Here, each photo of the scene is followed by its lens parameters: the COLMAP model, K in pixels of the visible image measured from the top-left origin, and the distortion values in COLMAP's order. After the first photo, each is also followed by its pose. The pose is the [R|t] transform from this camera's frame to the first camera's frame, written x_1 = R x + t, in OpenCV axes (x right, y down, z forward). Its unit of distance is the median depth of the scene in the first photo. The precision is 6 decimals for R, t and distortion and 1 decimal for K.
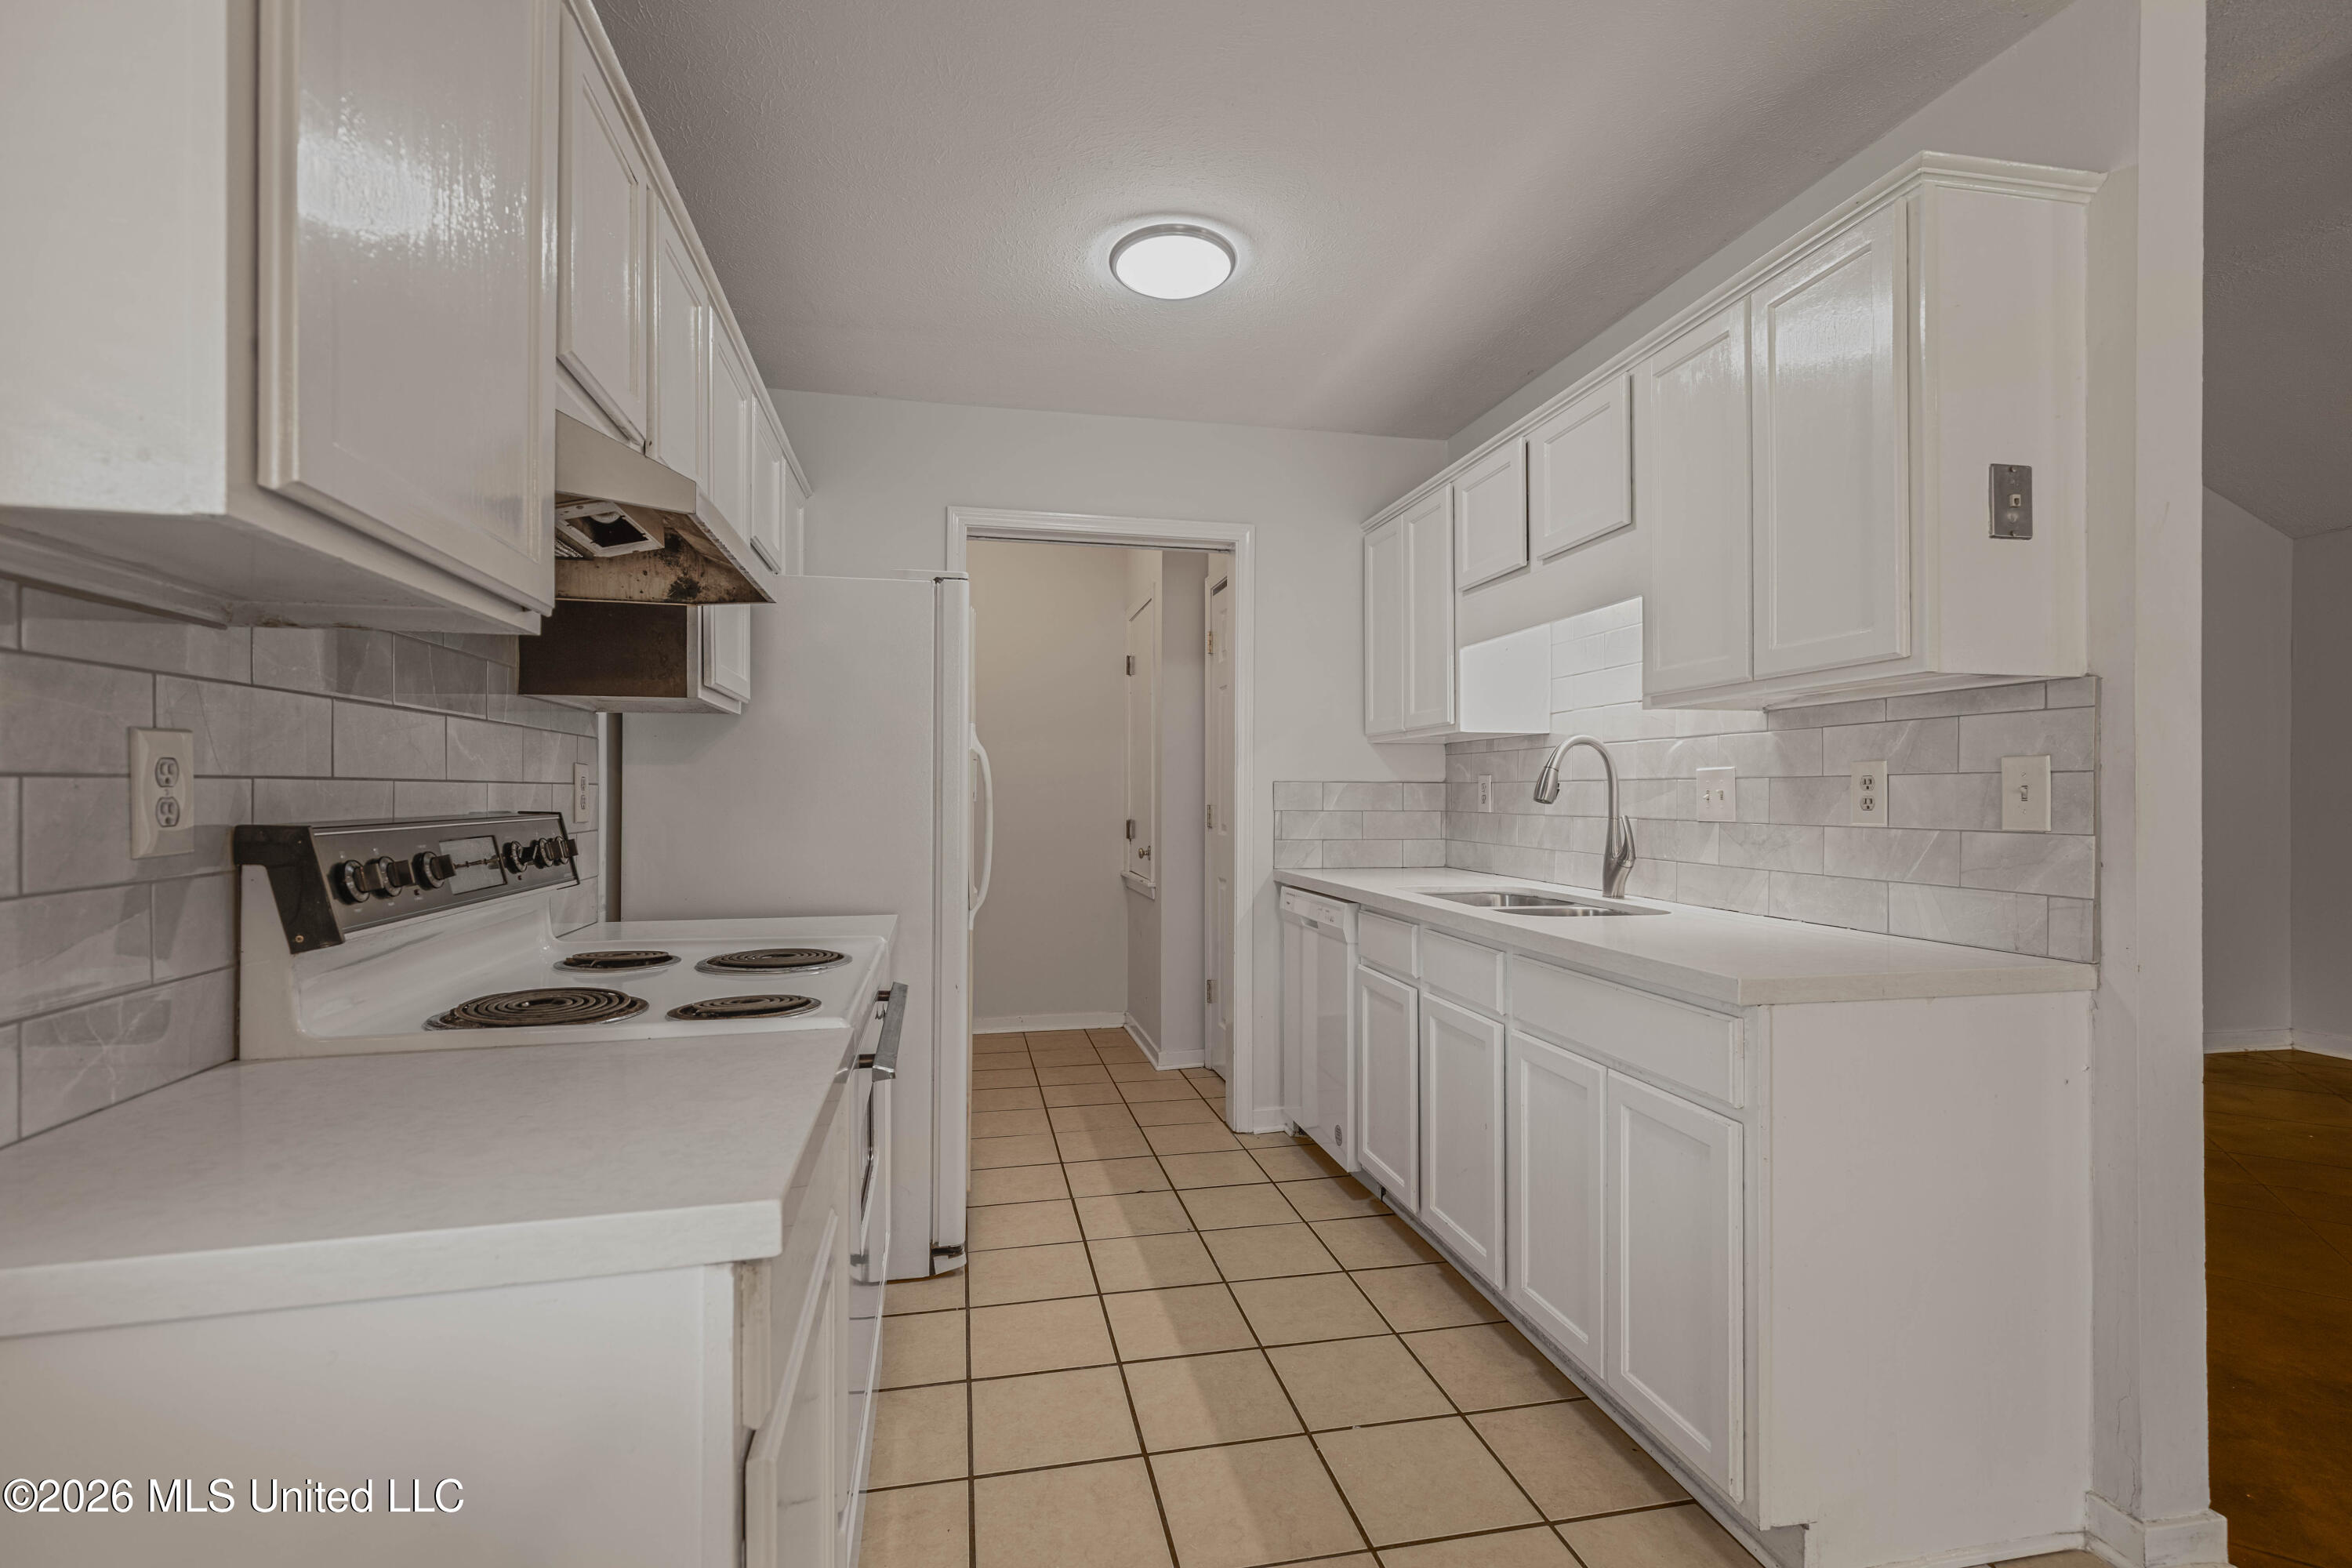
lens RADIAL K [[1074.7, 0, 1177.7], [0, 1074.7, 780.4], [0, 0, 1]] dist [0.009781, -0.001131]
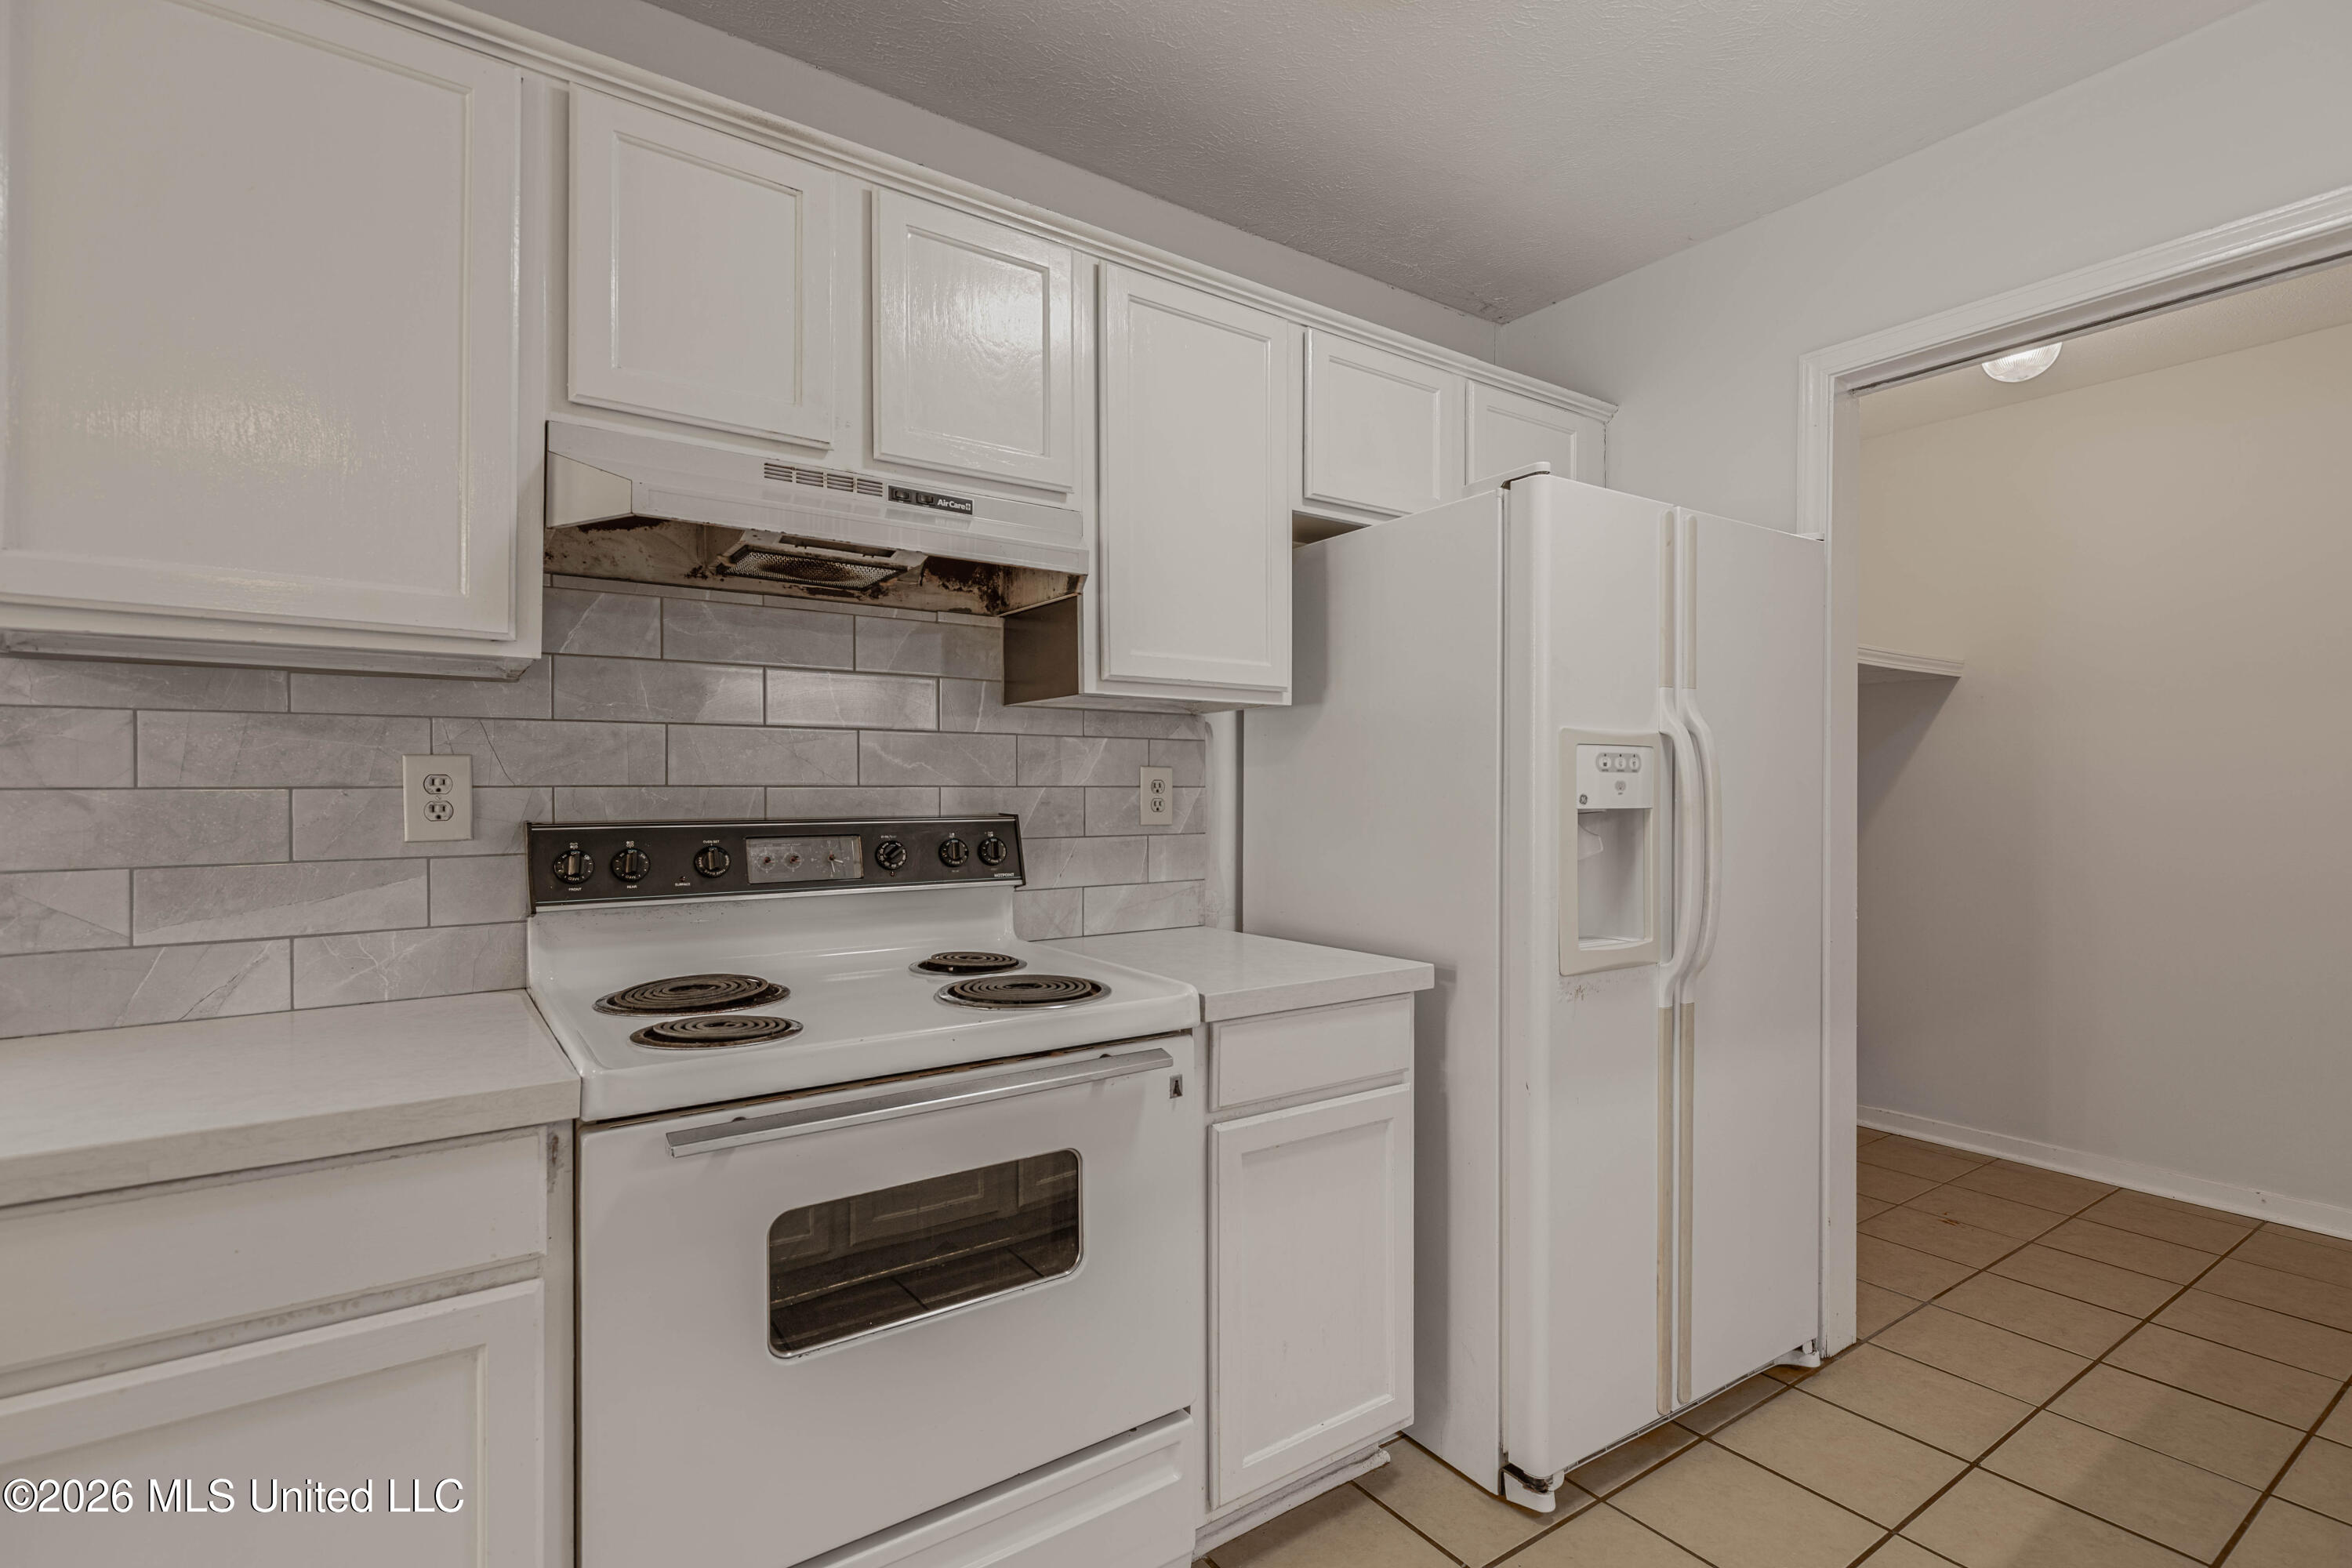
lens RADIAL K [[1074.7, 0, 1194.4], [0, 1074.7, 788.7], [0, 0, 1]] dist [0.009781, -0.001131]
pose [[0.386928, -0.007451, -0.922080, 0.410601], [0.012848, 0.999914, -0.002689, 0.007886], [0.922020, -0.010806, 0.386991, 0.683312]]
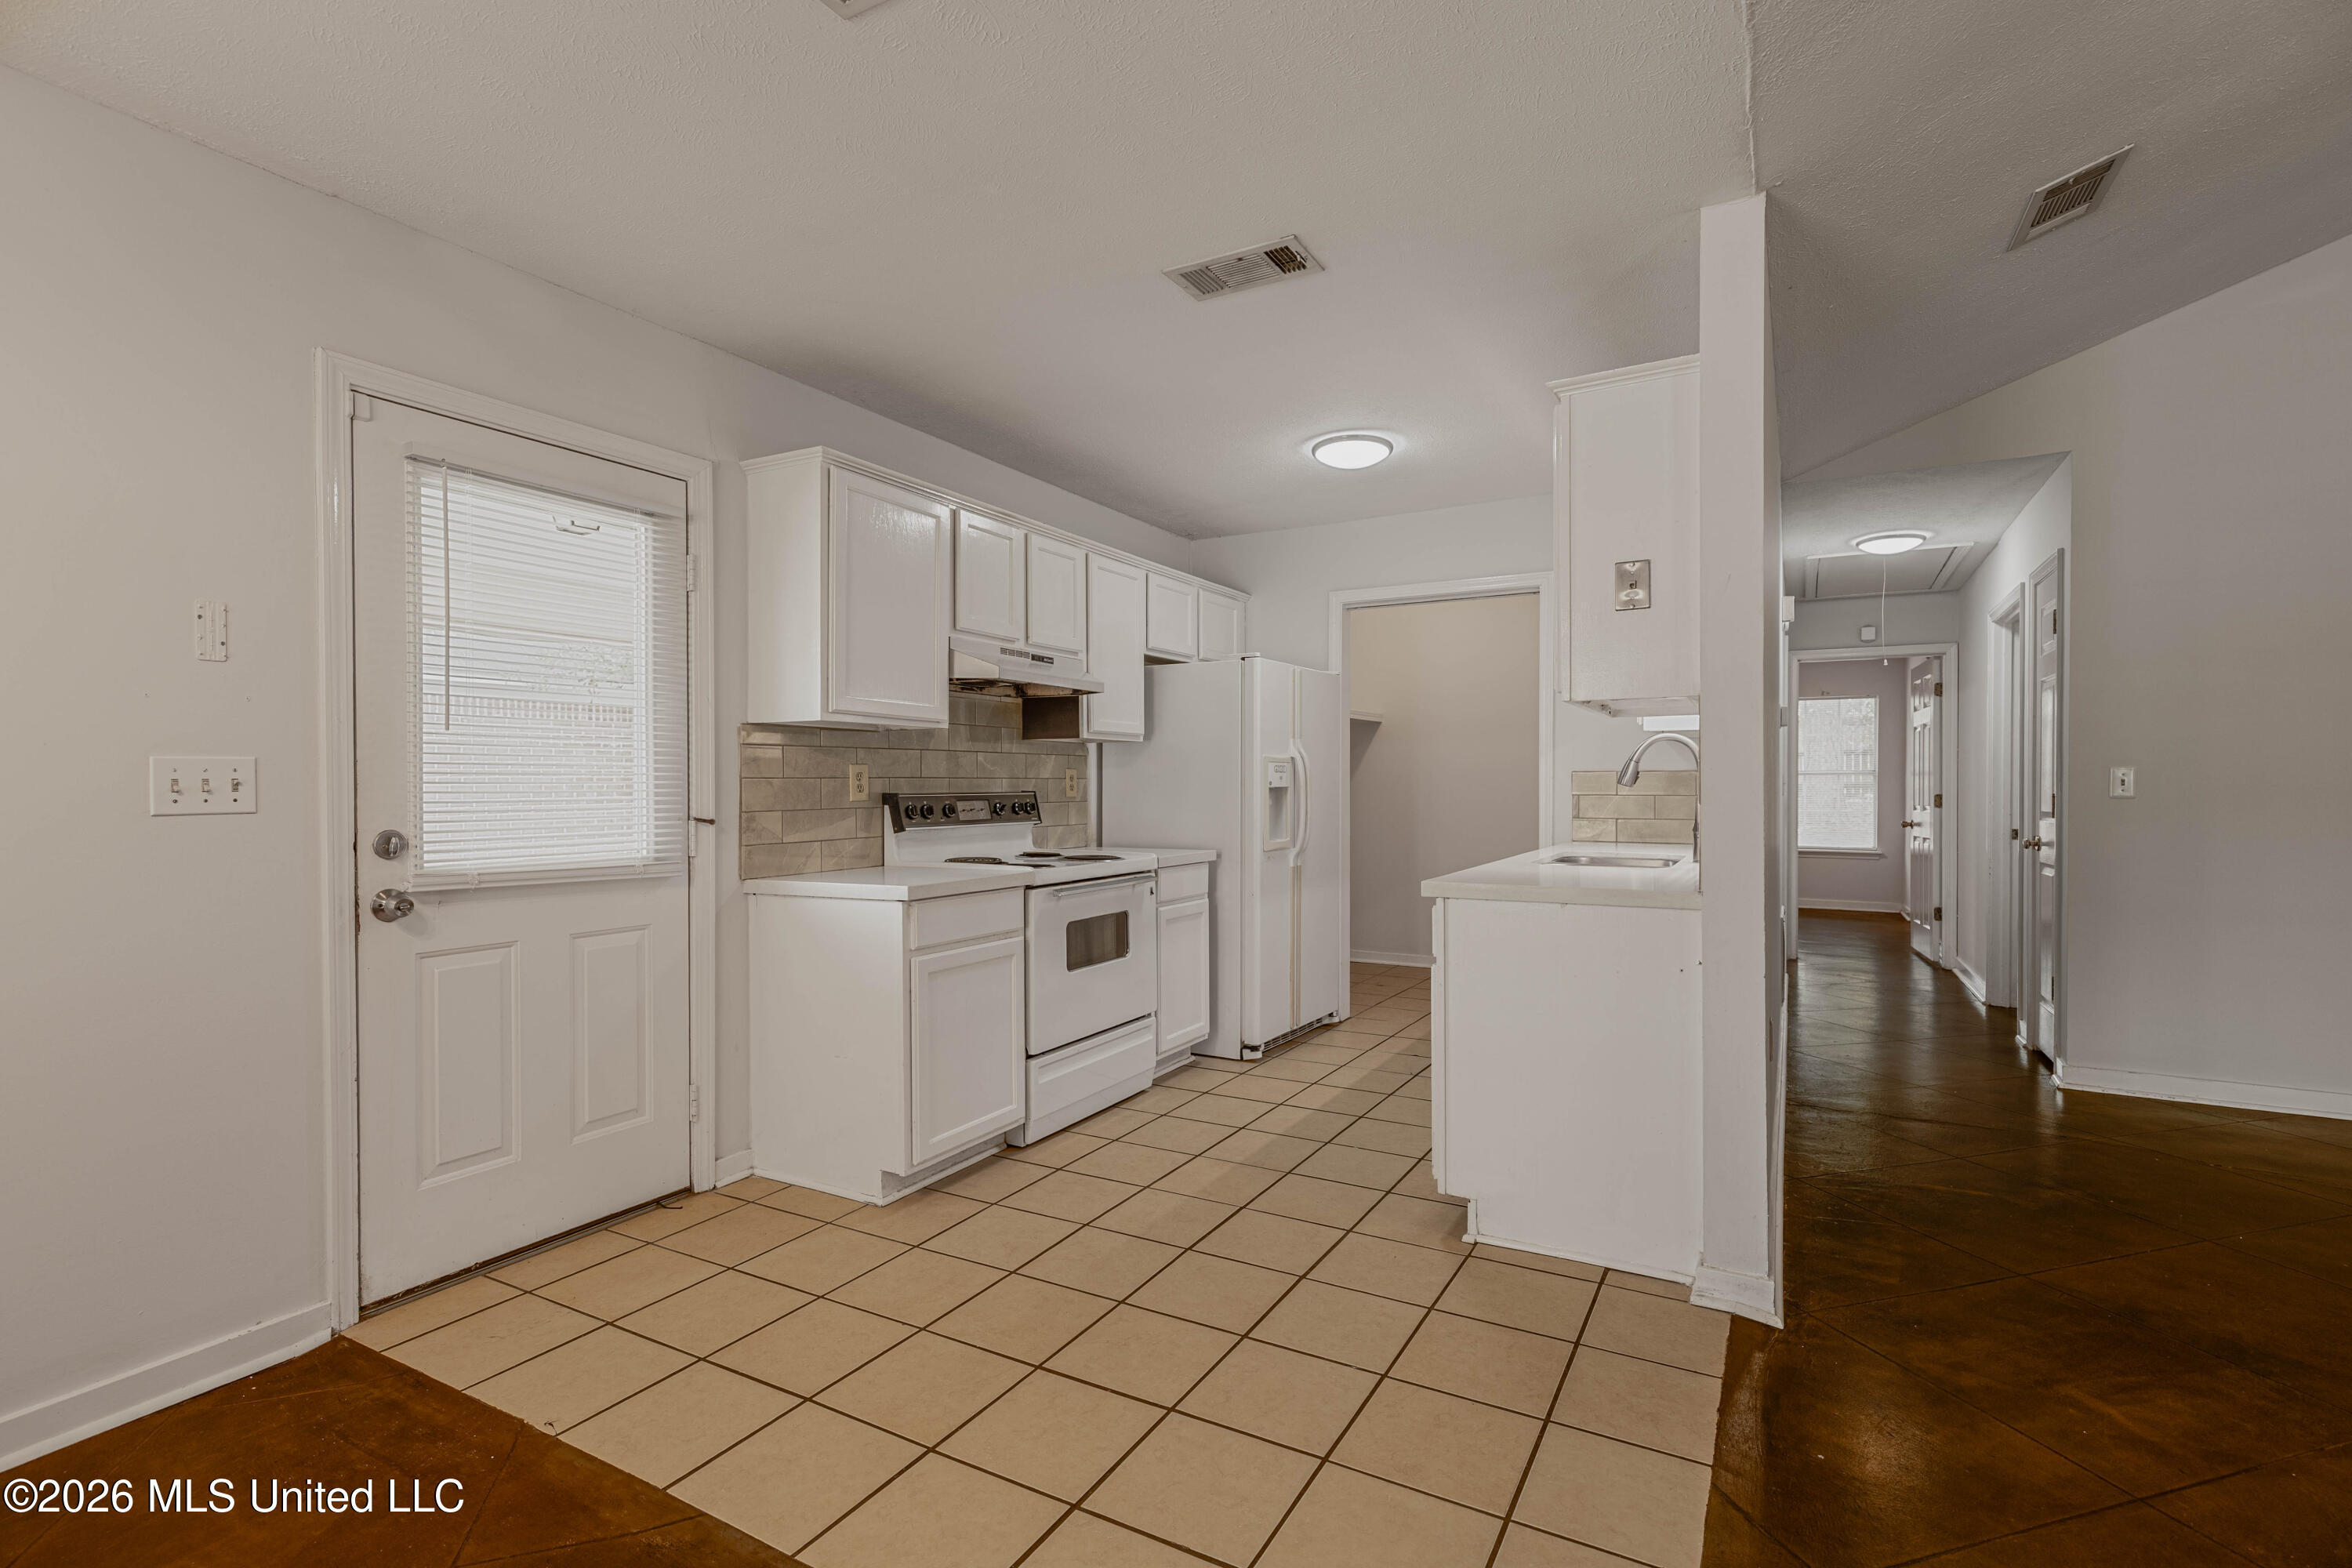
lens RADIAL K [[1074.7, 0, 1167.6], [0, 1074.7, 794.8], [0, 0, 1]] dist [0.009781, -0.001131]
pose [[0.738336, -0.000659, -0.674433, 1.051277], [0.013365, 0.999817, 0.013655, 0.008397], [0.674301, -0.019096, 0.738210, -0.436880]]
